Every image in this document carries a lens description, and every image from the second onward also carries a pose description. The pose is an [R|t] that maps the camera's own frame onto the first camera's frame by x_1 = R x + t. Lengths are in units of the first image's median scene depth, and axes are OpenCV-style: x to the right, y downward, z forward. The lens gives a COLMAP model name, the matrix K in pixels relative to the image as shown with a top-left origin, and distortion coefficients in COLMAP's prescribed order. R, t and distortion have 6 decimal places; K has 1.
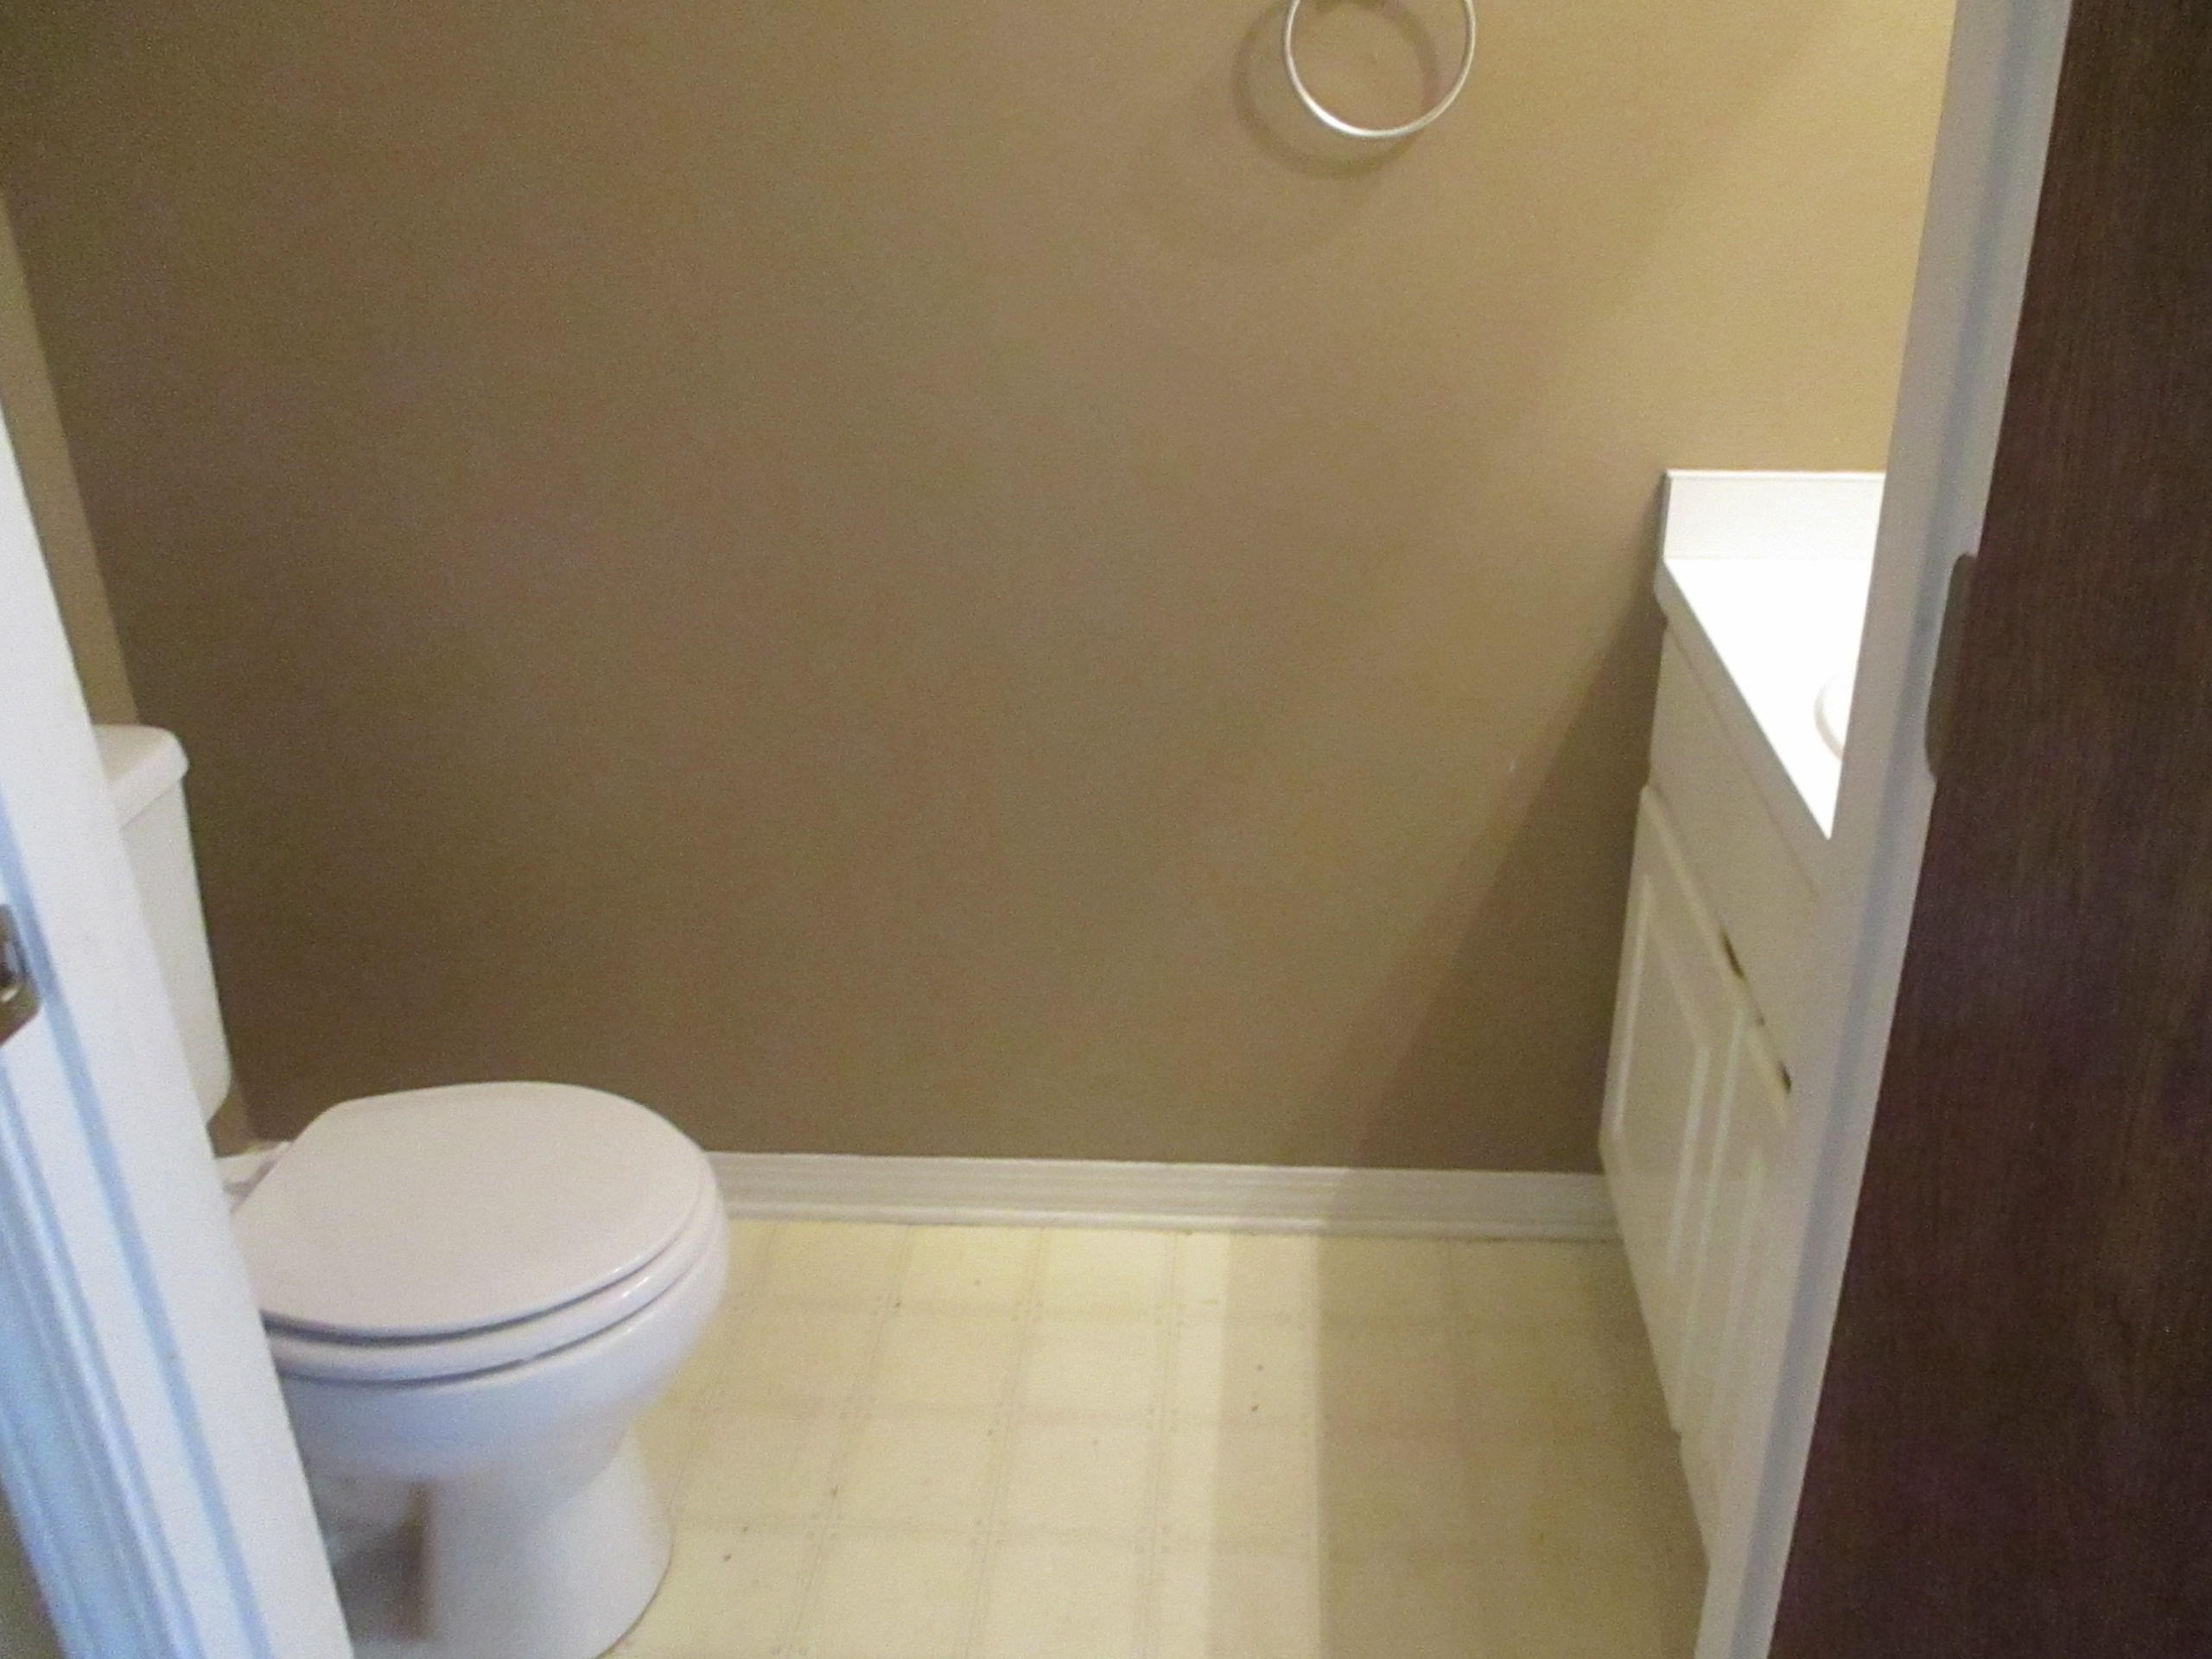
lens RADIAL K [[1840.6, 0, 1104.1], [0, 1840.6, 803.0], [0, 0, 1]] dist [-0.021767, 0.044664]
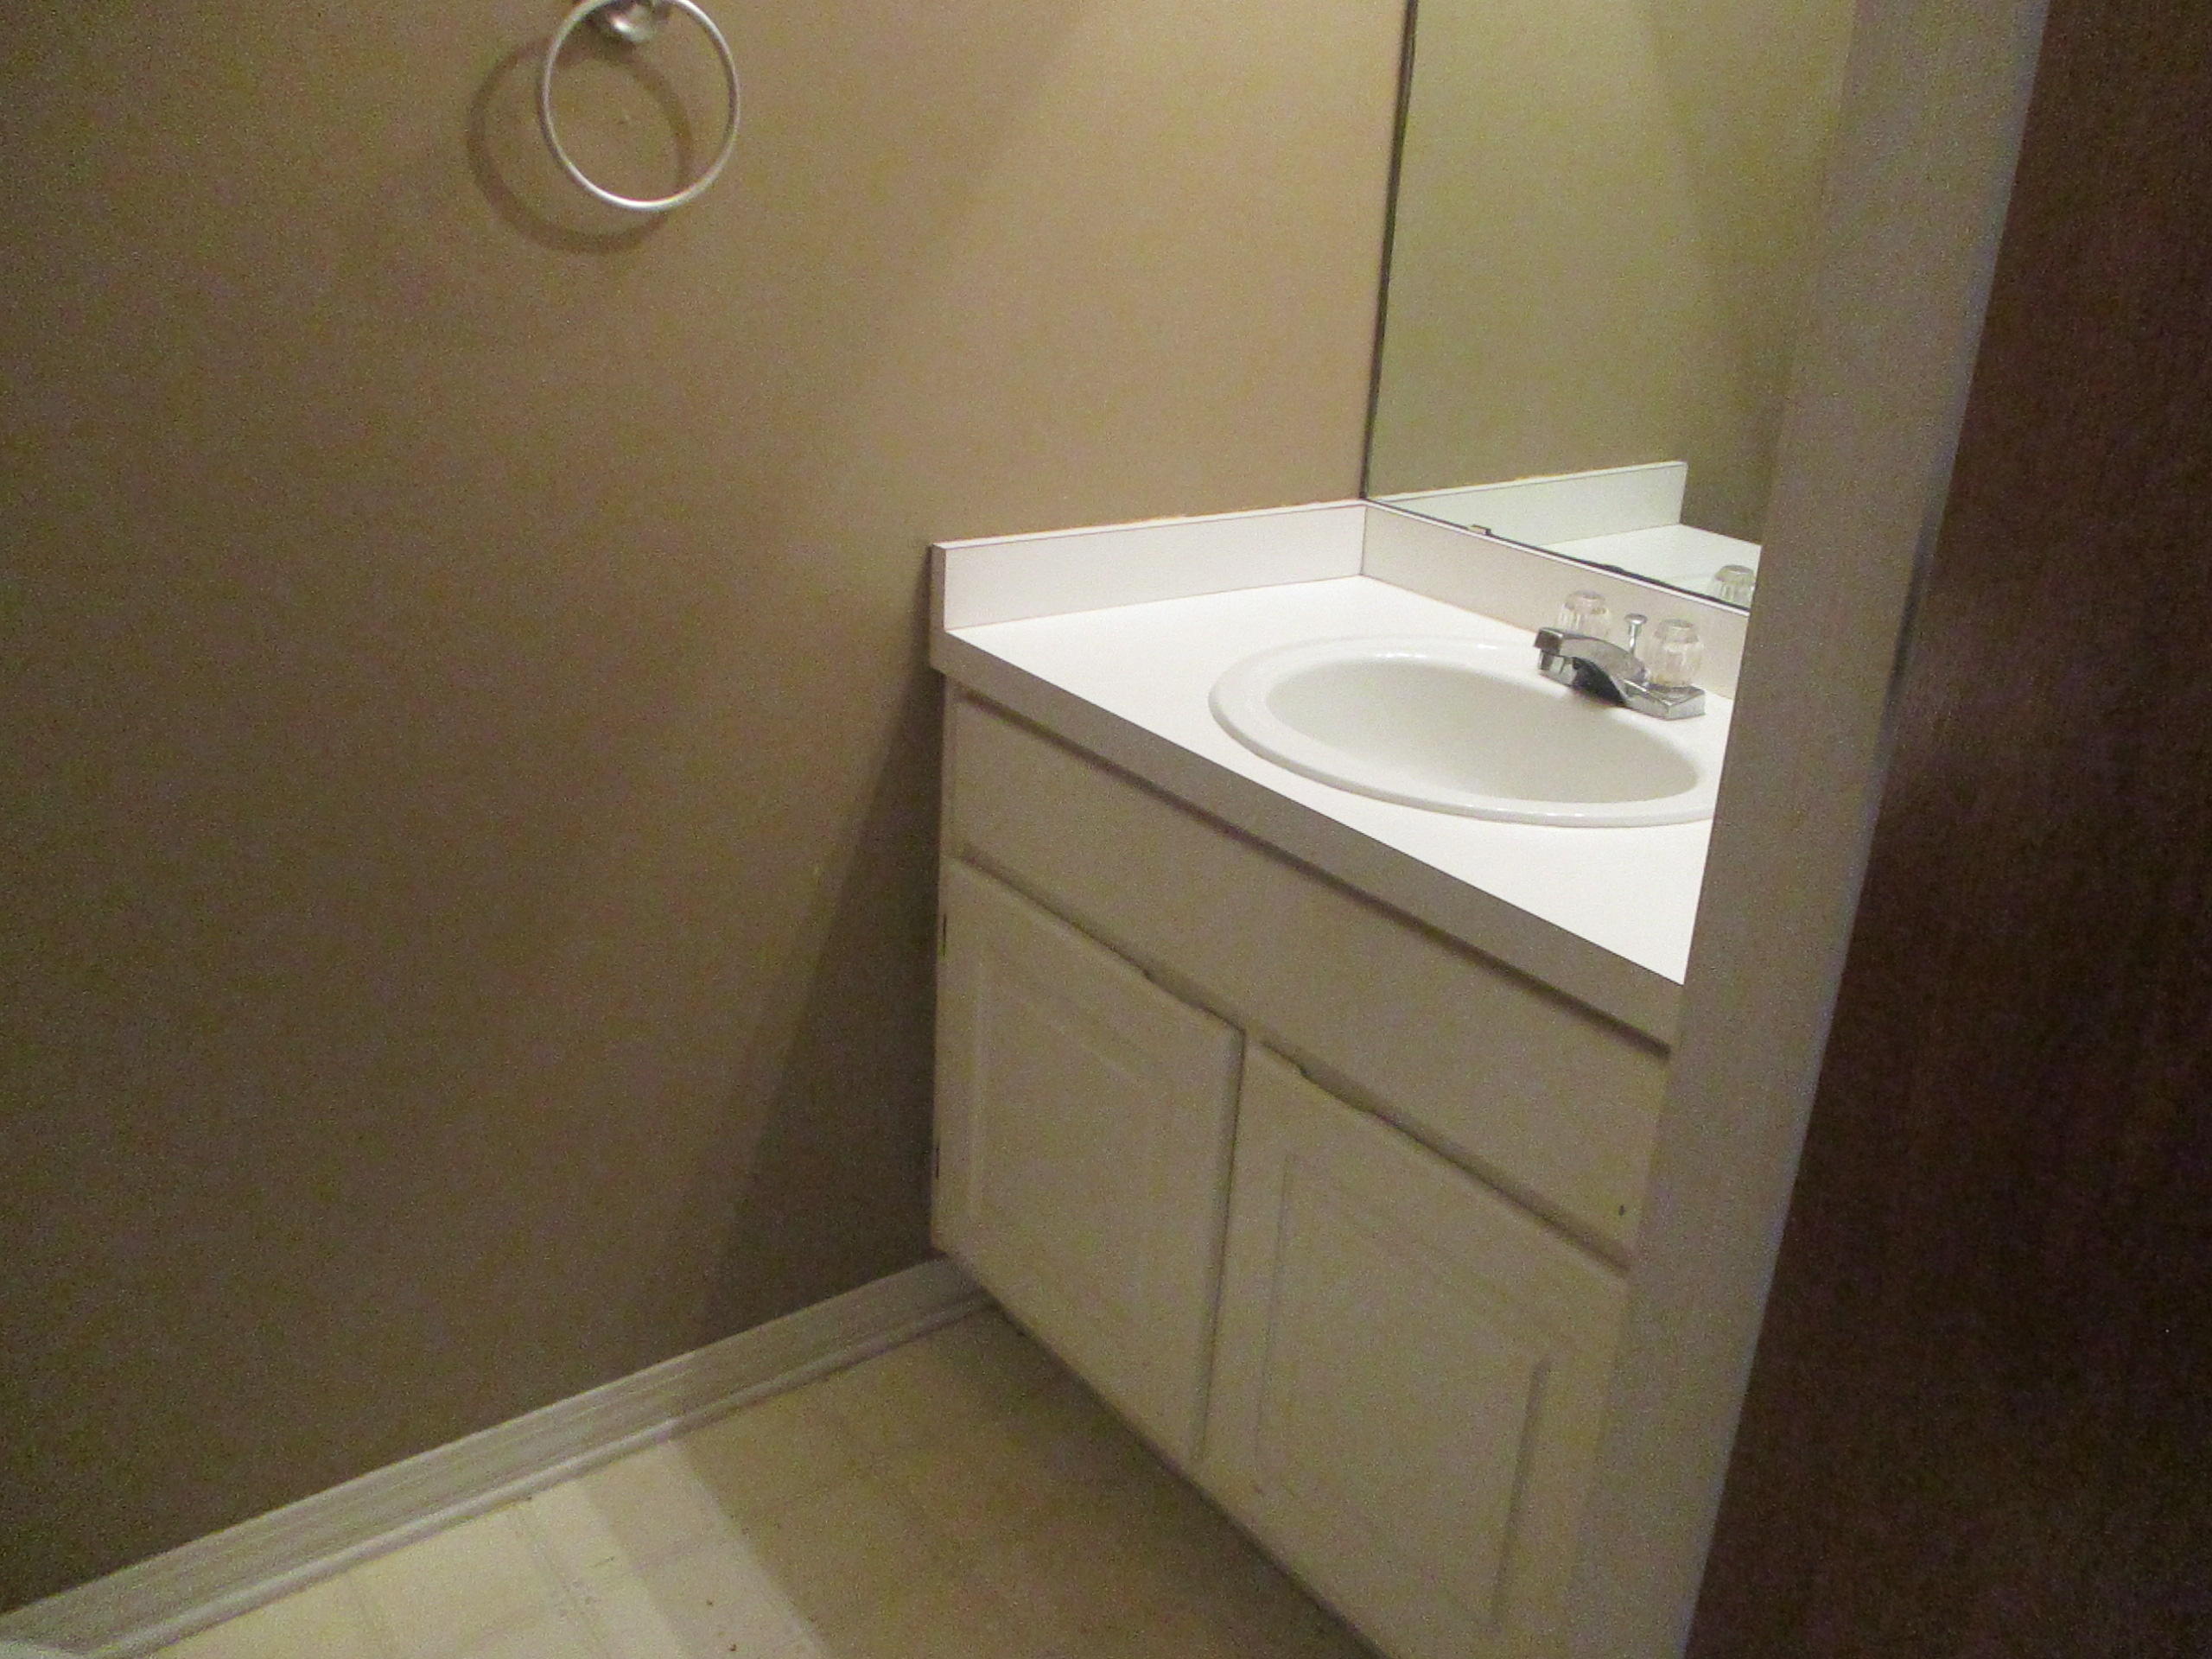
lens RADIAL K [[1840.6, 0, 1104.1], [0, 1840.6, 803.0], [0, 0, 1]] dist [-0.021767, 0.044664]
pose [[0.743539, -0.181125, 0.643695, -0.252993], [0.226131, 0.974012, 0.012865, -0.028559], [-0.629297, 0.135994, 0.765174, 0.155144]]
